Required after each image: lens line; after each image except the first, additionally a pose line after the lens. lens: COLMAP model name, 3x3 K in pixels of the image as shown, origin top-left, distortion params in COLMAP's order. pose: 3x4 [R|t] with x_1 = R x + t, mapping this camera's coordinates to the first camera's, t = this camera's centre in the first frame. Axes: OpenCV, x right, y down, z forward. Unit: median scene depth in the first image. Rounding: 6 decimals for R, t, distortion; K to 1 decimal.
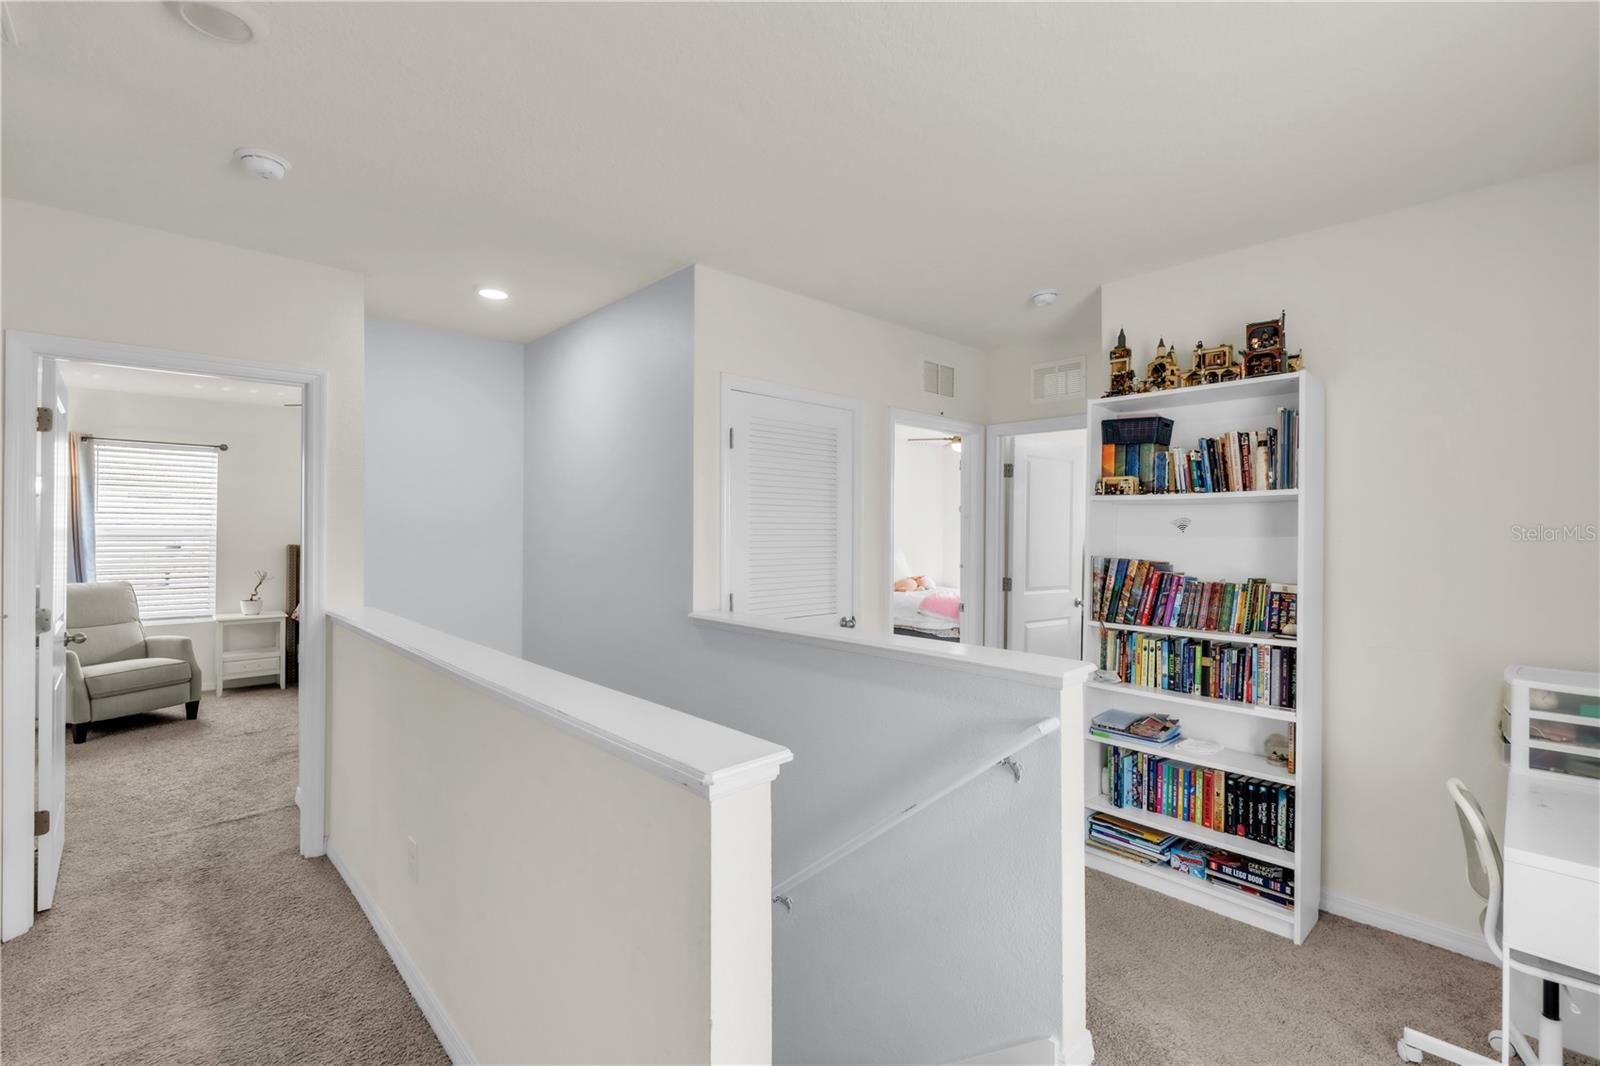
lens RADIAL K [[701.6, 0, 800.0], [0, 701.6, 533.0], [0, 0, 1]] dist [-0.001379, -0.000304]
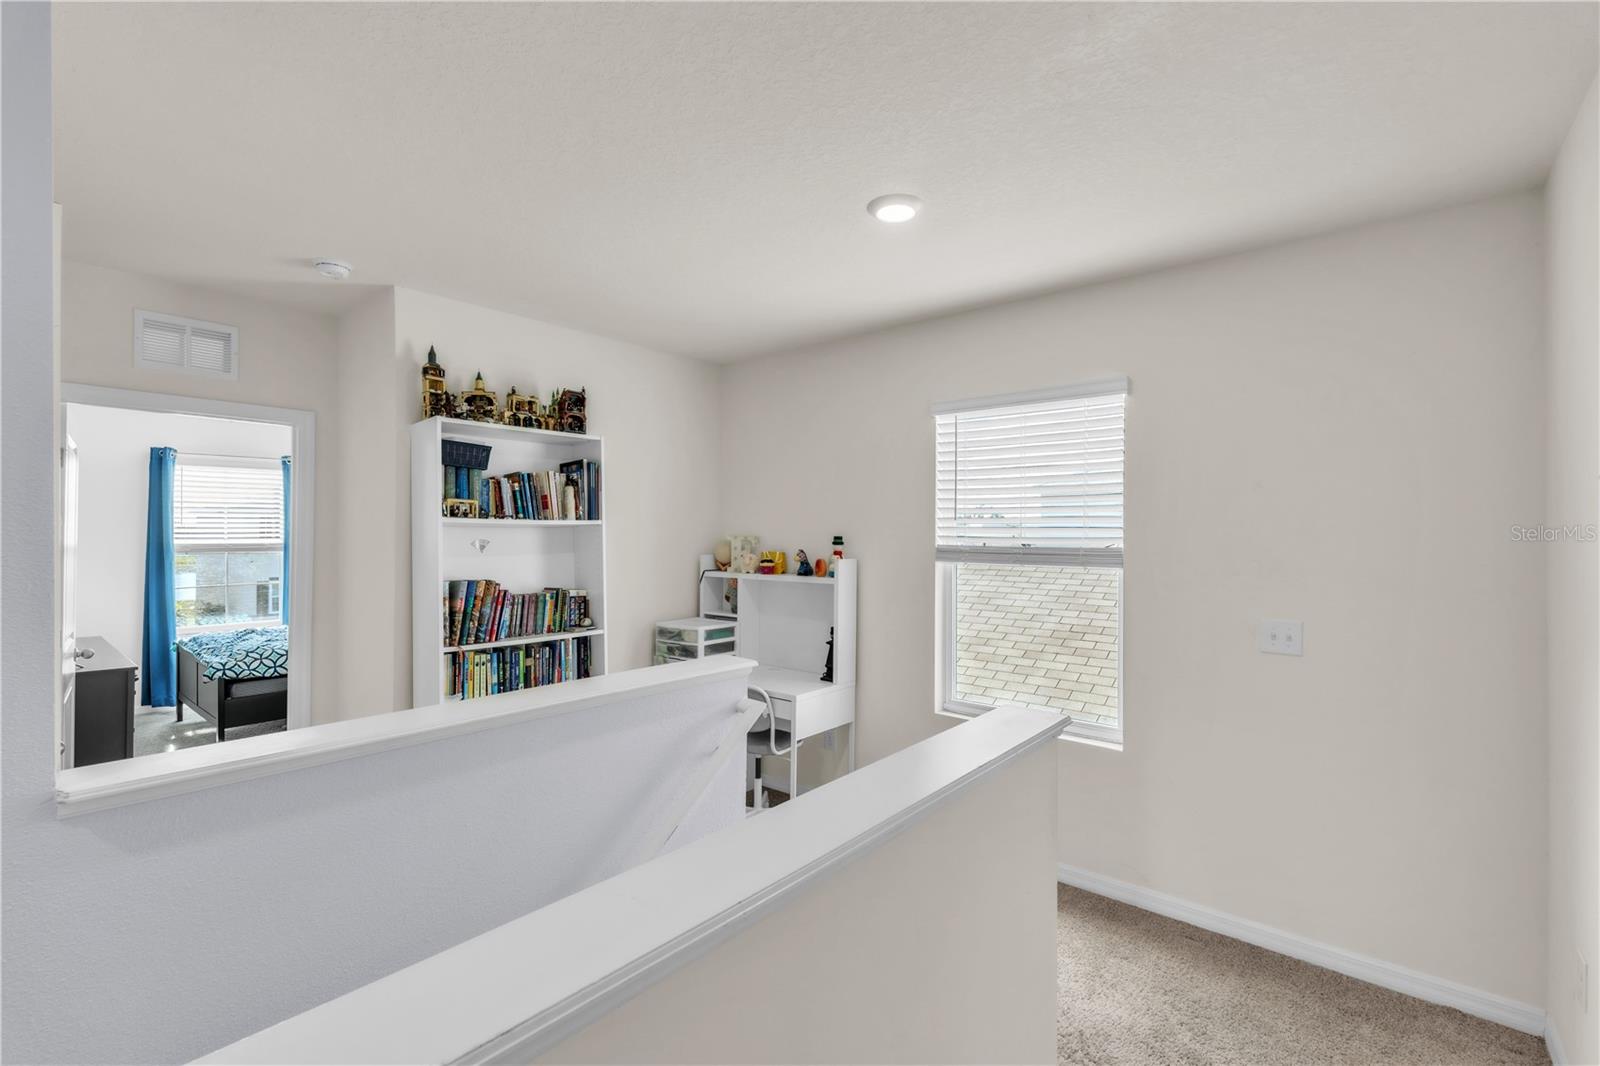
lens RADIAL K [[701.6, 0, 800.0], [0, 701.6, 533.0], [0, 0, 1]] dist [-0.001379, -0.000304]
pose [[-0.106889, -0.004118, 0.994262, -0.622816], [-0.000673, 0.999991, 0.004069, -0.038076], [-0.994271, -0.000234, -0.106891, 0.647653]]
